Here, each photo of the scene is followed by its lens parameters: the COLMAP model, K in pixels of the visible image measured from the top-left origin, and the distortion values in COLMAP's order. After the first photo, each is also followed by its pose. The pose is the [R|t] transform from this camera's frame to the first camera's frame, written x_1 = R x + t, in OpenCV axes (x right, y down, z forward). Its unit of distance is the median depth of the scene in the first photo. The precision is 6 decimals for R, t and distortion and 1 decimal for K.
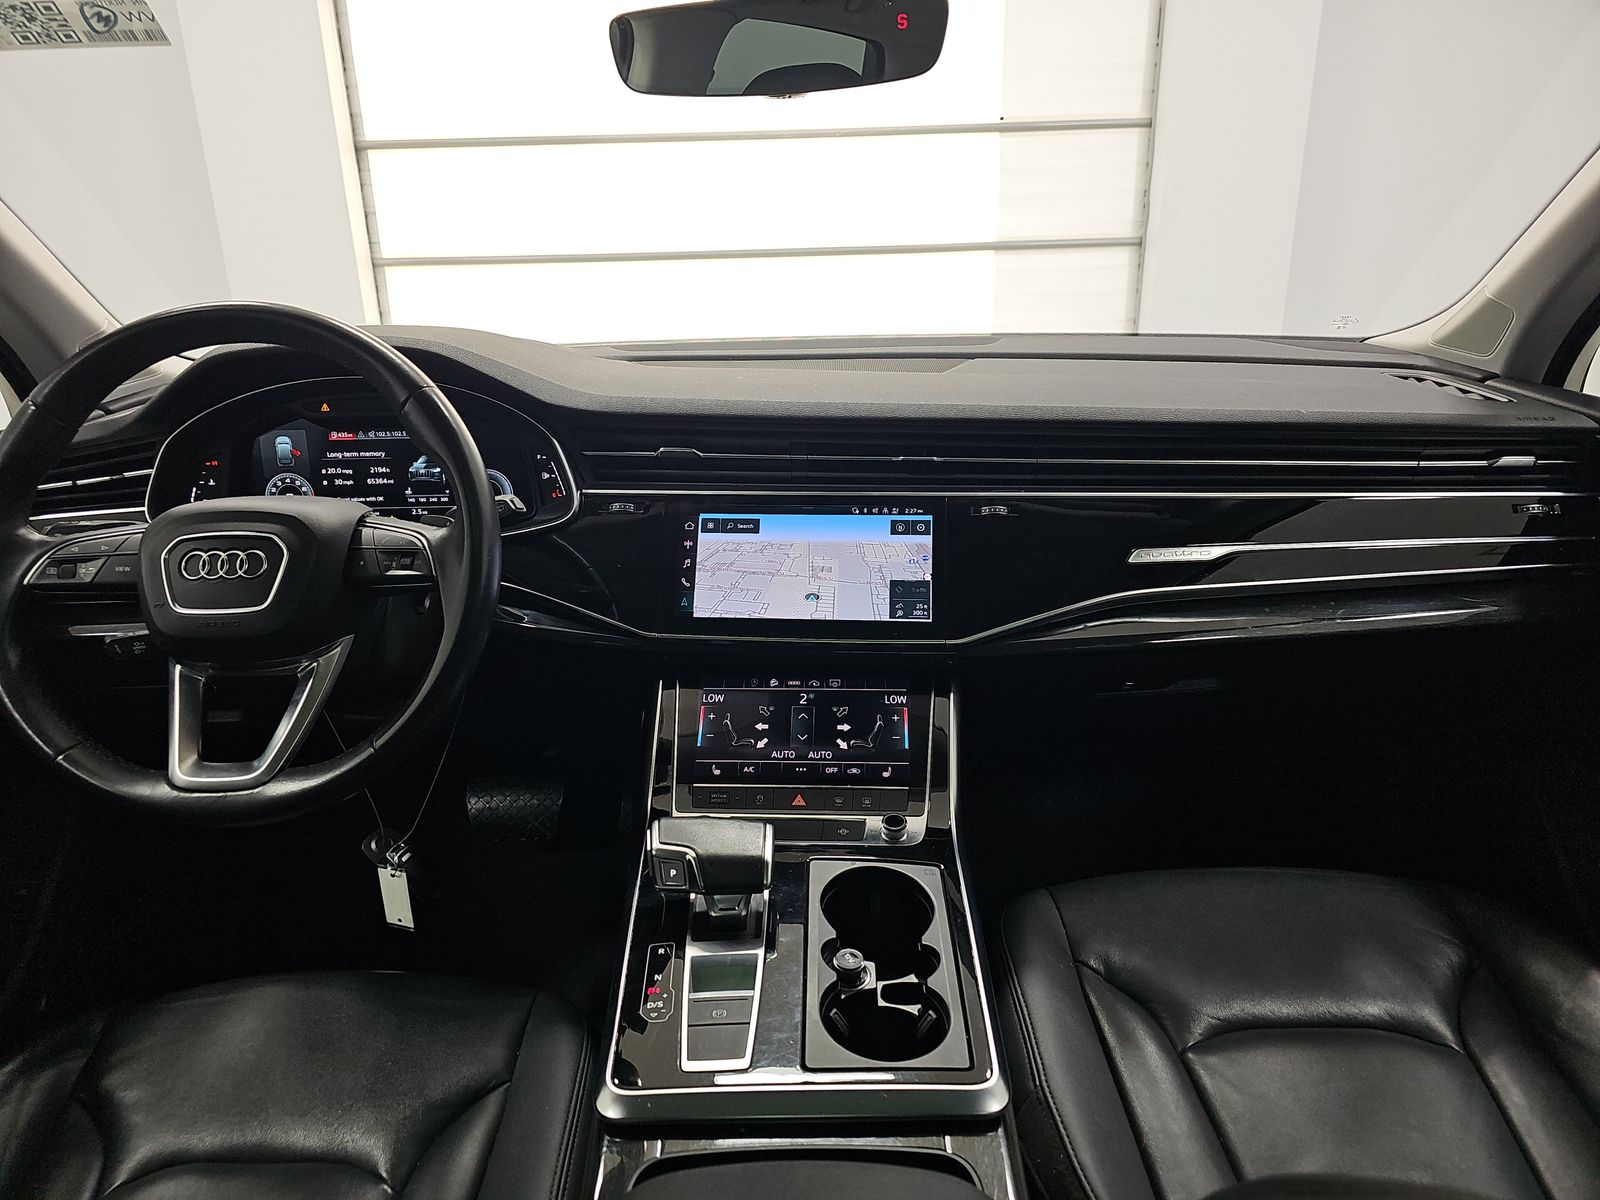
lens RADIAL K [[1061.4, 0, 805.2], [0, 1061.4, 606.4], [0, 0, 1]] dist [0.051067, -0.030120]
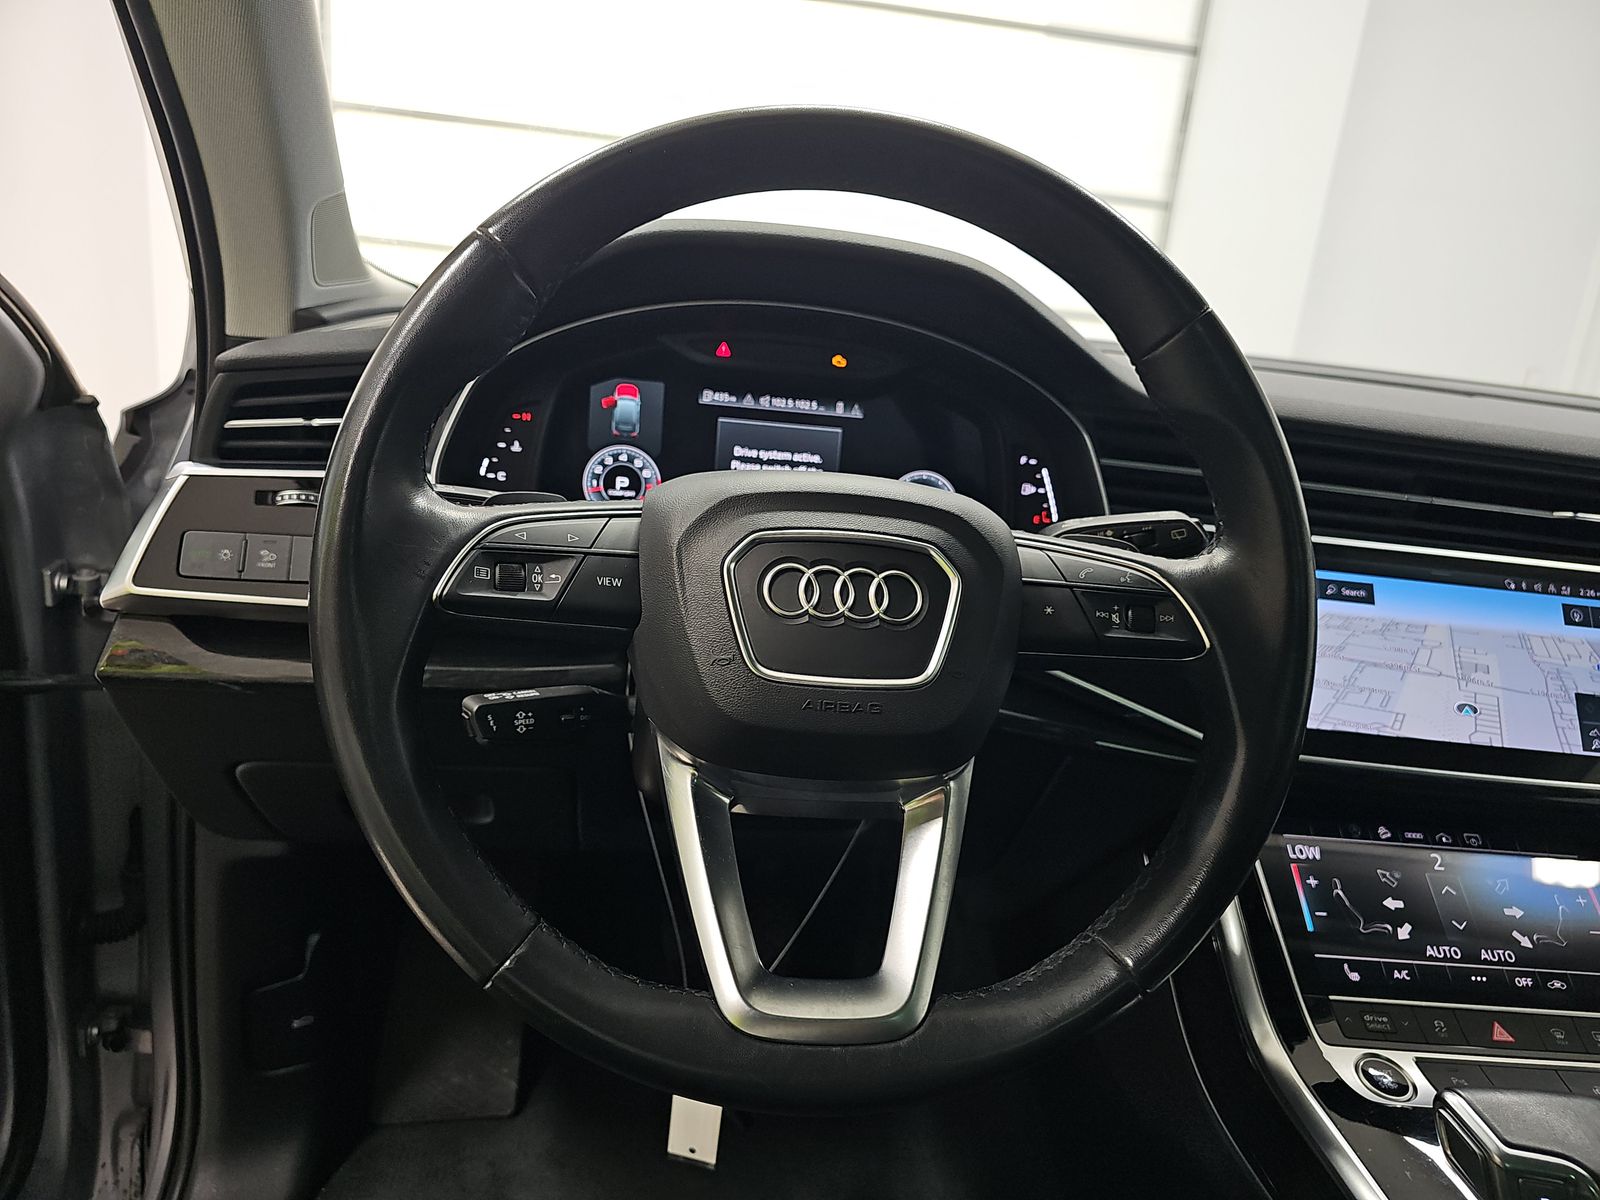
lens RADIAL K [[1061.4, 0, 788.5], [0, 1061.4, 607.4], [0, 0, 1]] dist [0.051067, -0.030120]
pose [[0.985244, 0.087319, 0.147206, -0.513082], [-0.079747, 0.995207, -0.056593, 0.000016], [-0.151442, 0.044019, 0.987485, 0.393881]]
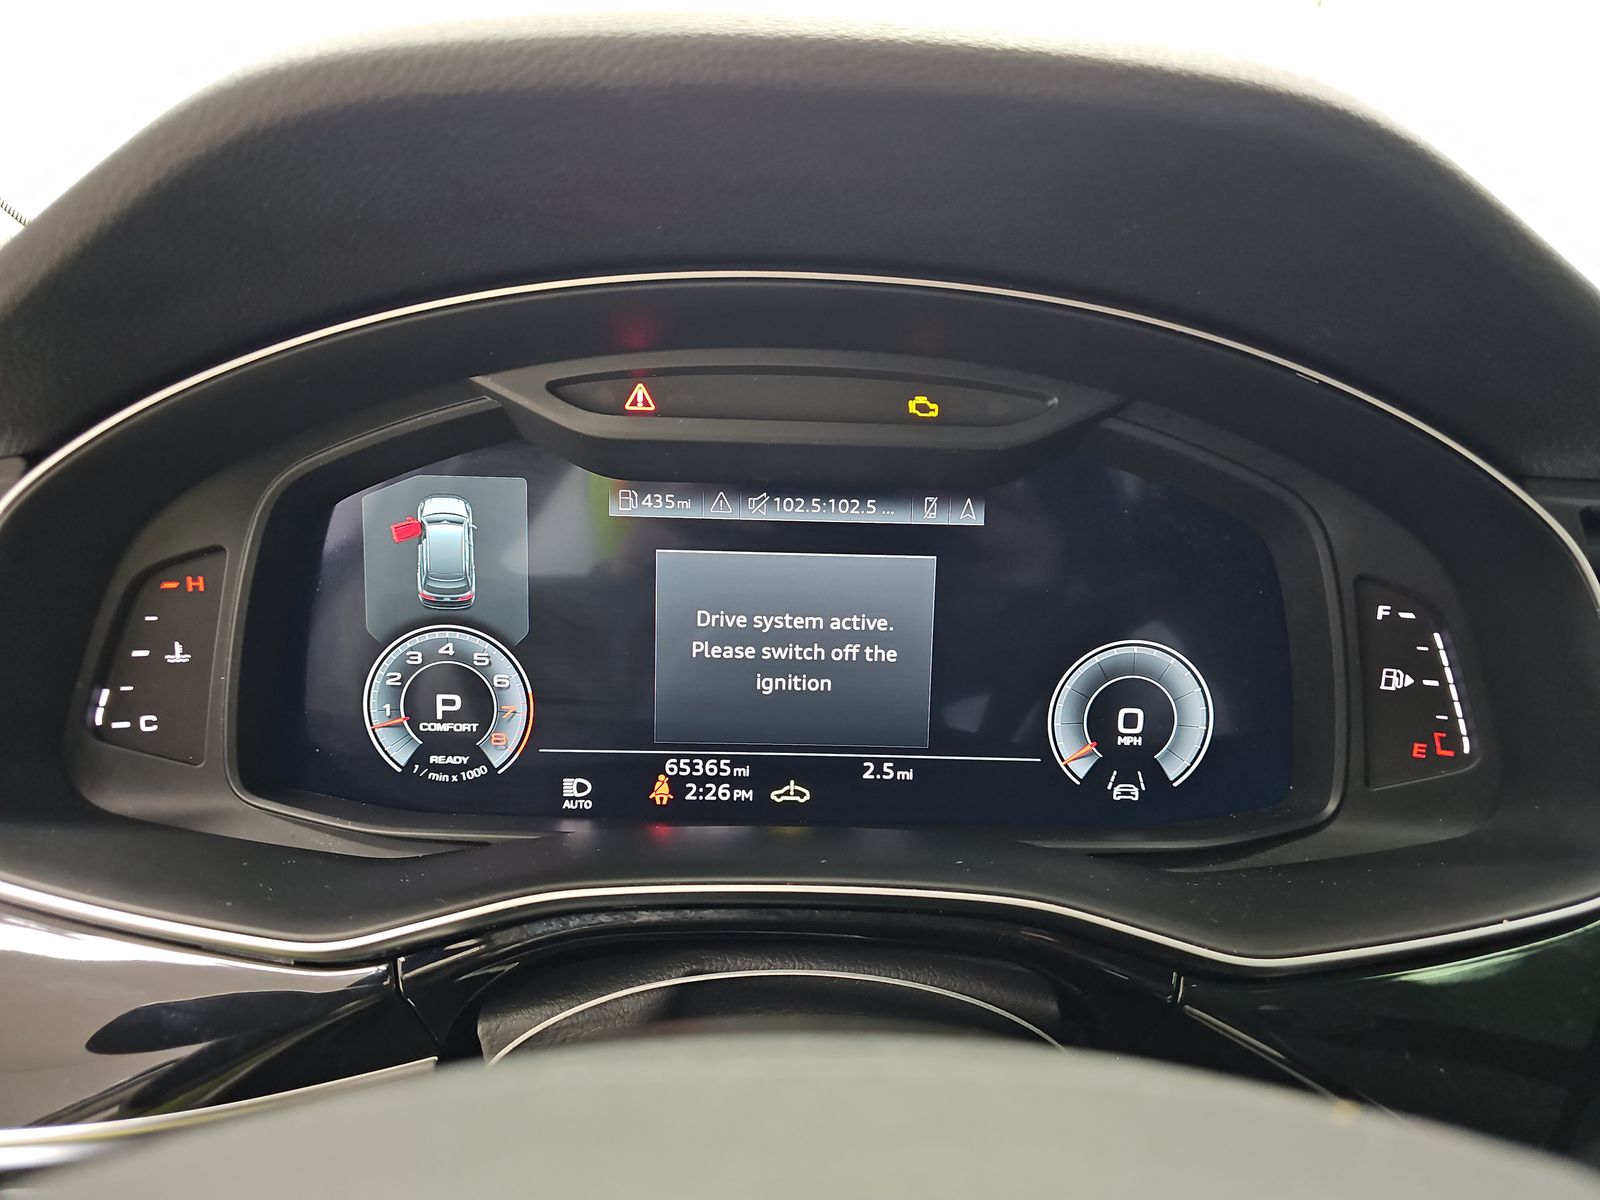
lens RADIAL K [[1061.4, 0, 796.9], [0, 1061.4, 595.2], [0, 0, 1]] dist [0.051067, -0.030120]
pose [[0.998100, 0.044465, 0.042644, -0.437969], [-0.042327, 0.997863, -0.049781, -0.132176], [-0.044767, 0.047882, 0.997849, 0.774195]]
